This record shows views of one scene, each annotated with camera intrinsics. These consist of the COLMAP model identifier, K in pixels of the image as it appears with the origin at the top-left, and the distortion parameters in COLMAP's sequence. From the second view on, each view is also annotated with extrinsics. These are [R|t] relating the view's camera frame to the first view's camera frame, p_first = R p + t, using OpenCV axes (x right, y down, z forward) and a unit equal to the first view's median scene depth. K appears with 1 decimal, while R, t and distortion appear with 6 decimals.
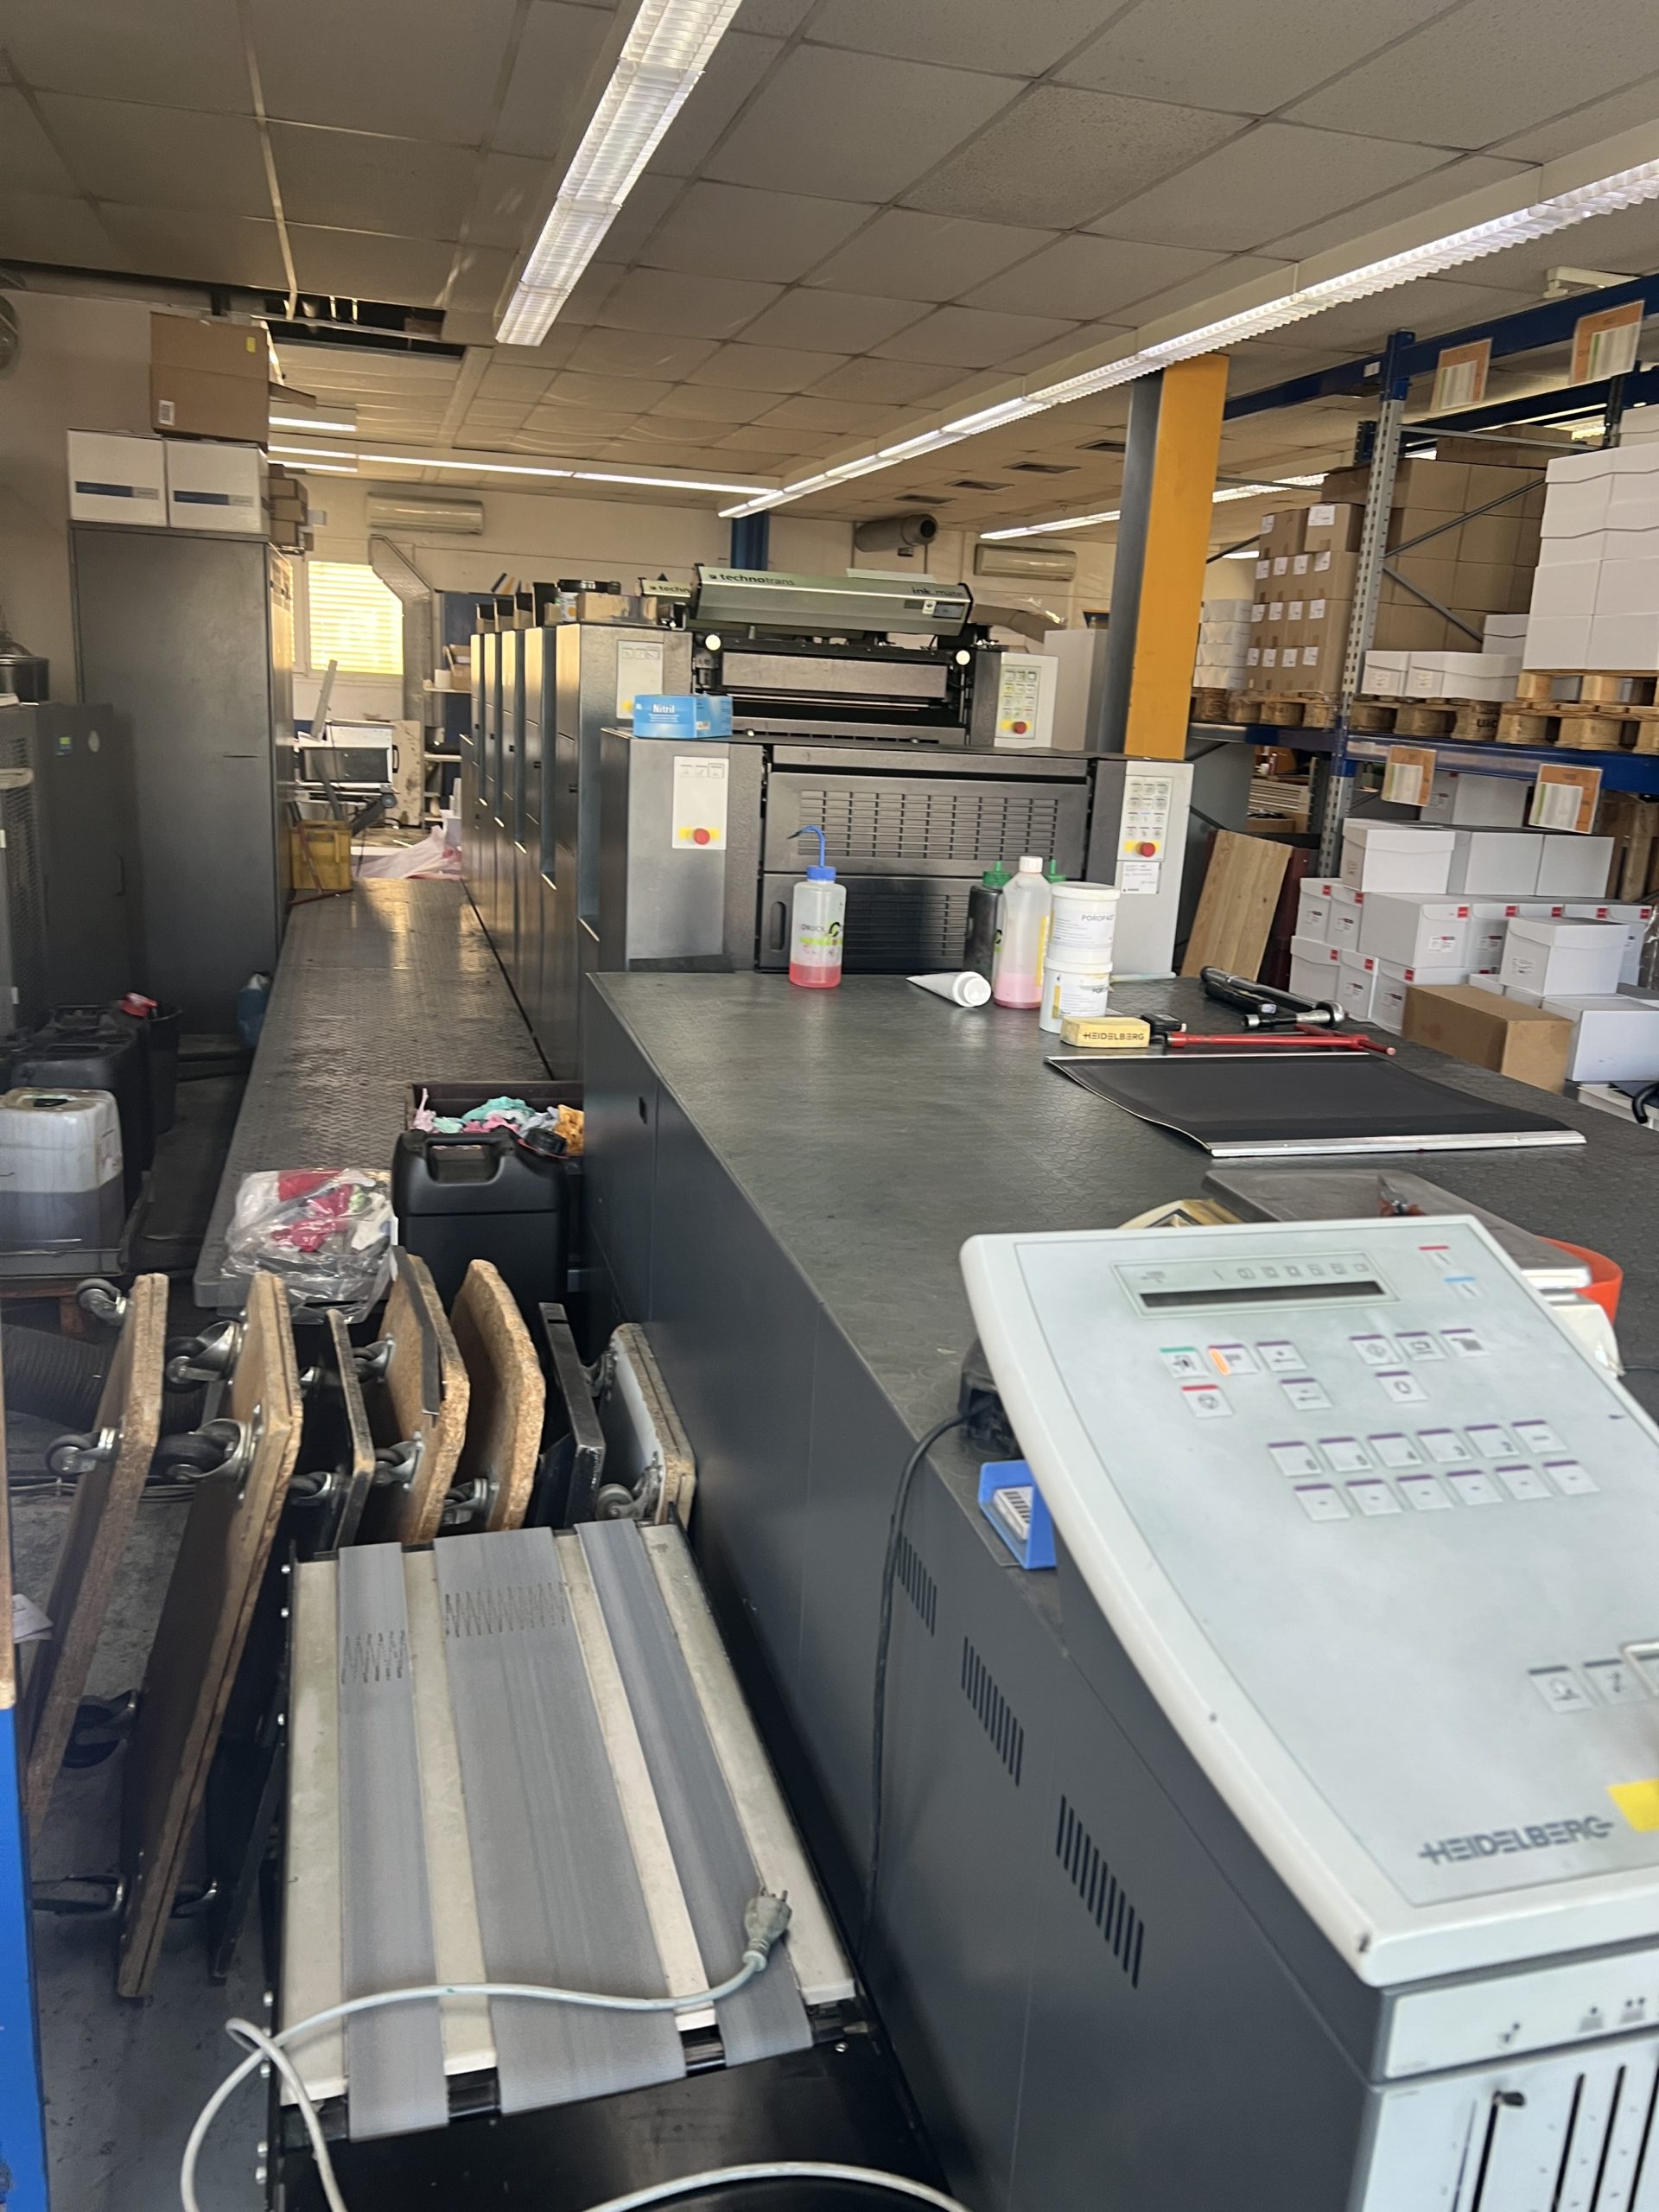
lens RADIAL K [[1663.6, 0, 829.5], [0, 1663.6, 1106.0], [0, 0, 1]] dist [0.071141, -0.100892]
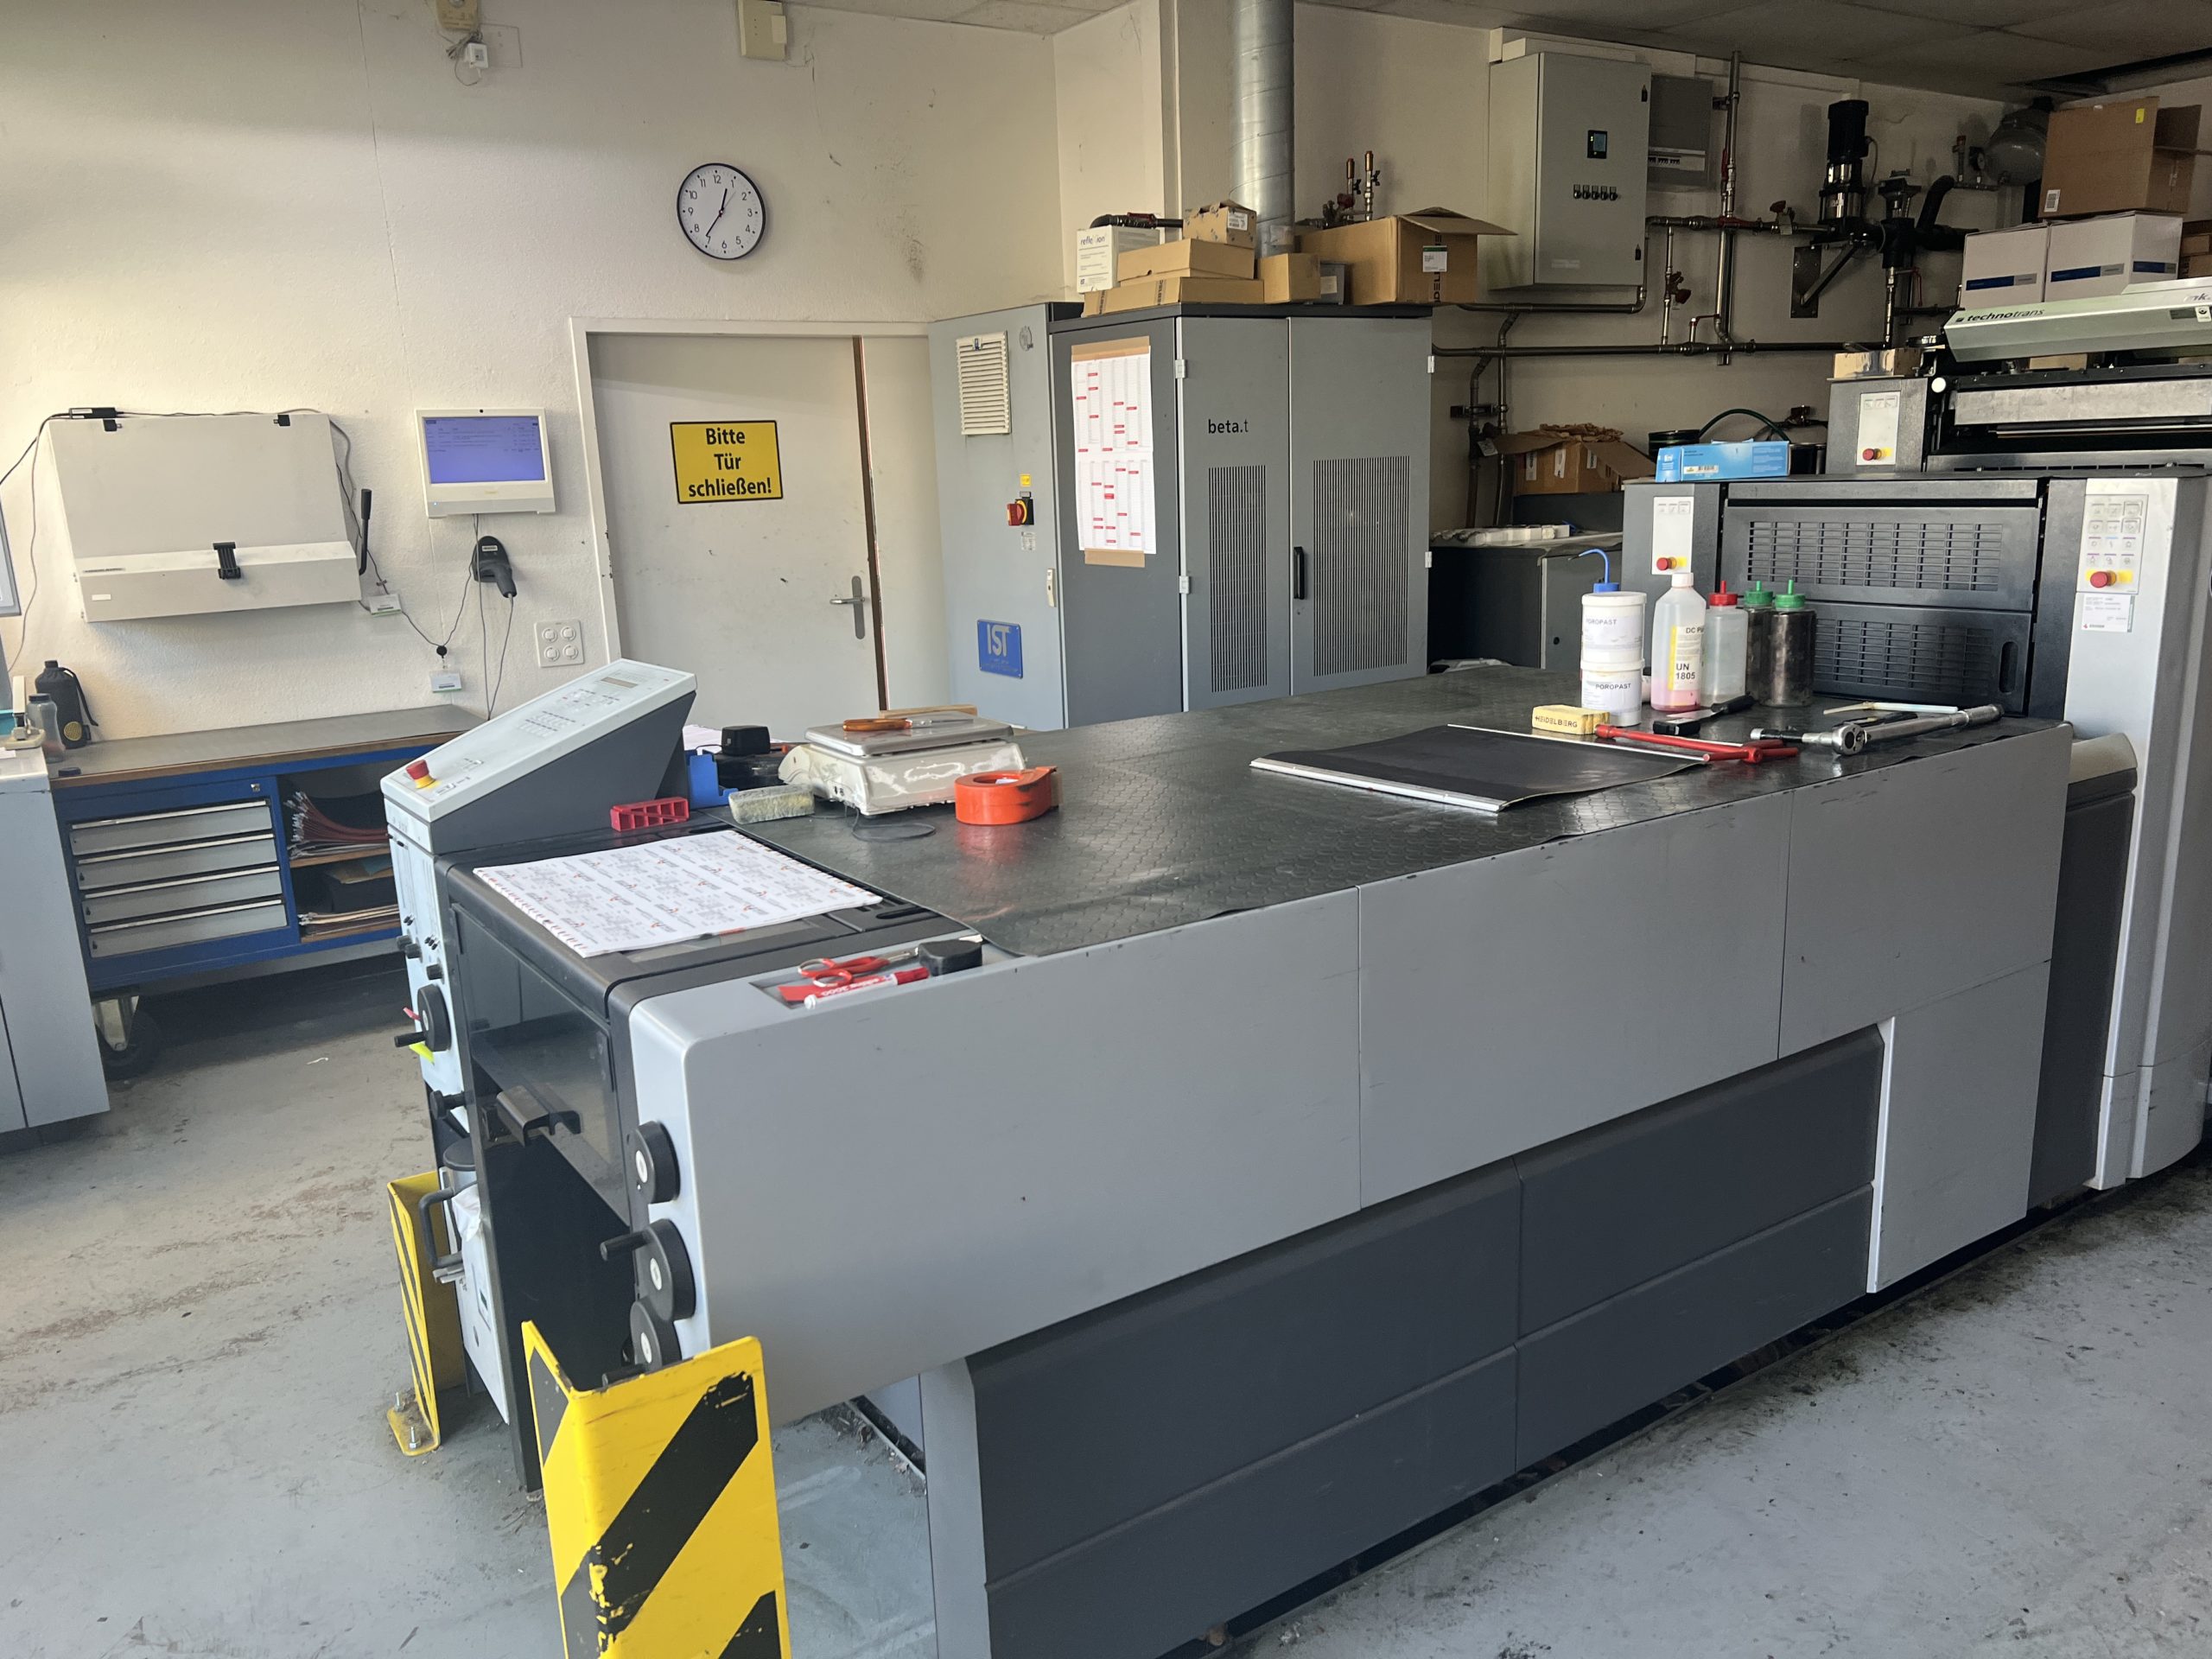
lens RADIAL K [[1666.8, 0, 1092.5], [0, 1666.8, 852.0], [0, 0, 1]] dist [0.059053, -0.063915]
pose [[0.308578, 0.152280, -0.938930, 0.474599], [-0.179766, 0.978650, 0.099642, -0.004399], [0.934058, 0.138041, 0.329365, 0.130882]]
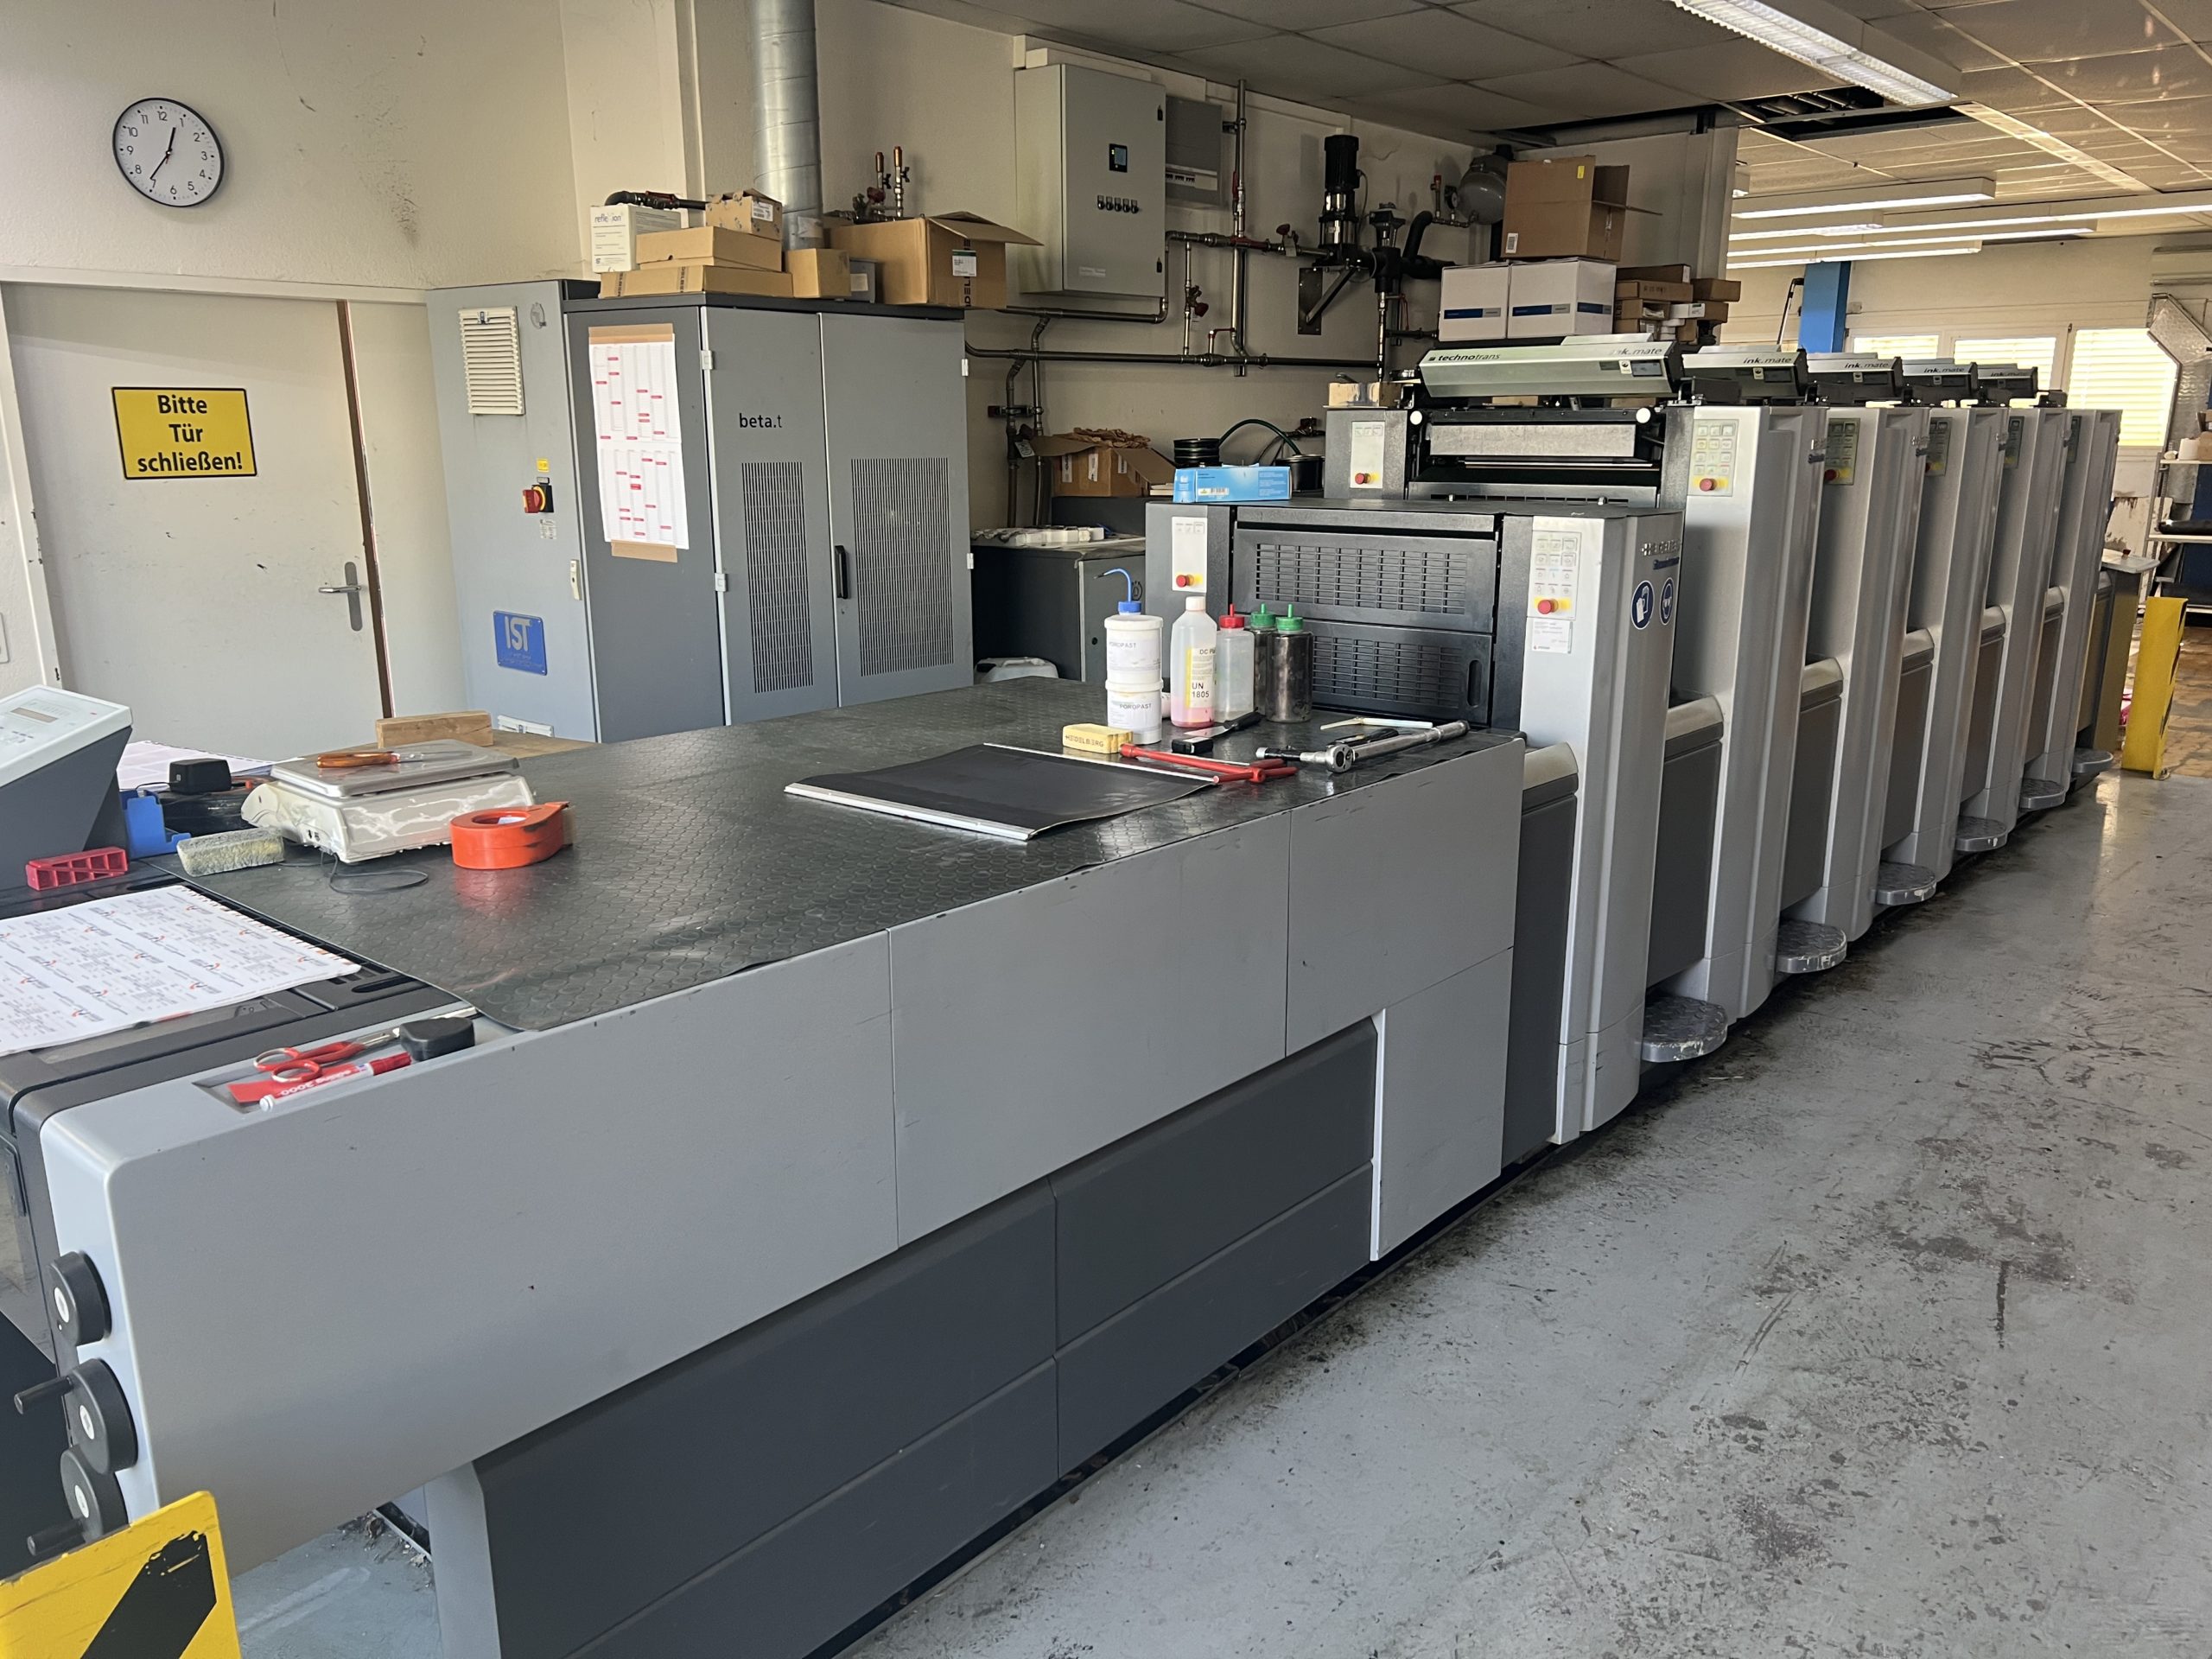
lens RADIAL K [[1671.4, 0, 1130.4], [0, 1671.4, 849.3], [0, 0, 1]] dist [0.047156, -0.052205]
pose [[0.560039, 0.150777, -0.814630, 0.475112], [-0.172785, 0.982934, 0.063142, -0.018417], [0.810248, 0.105394, 0.576533, 0.136798]]
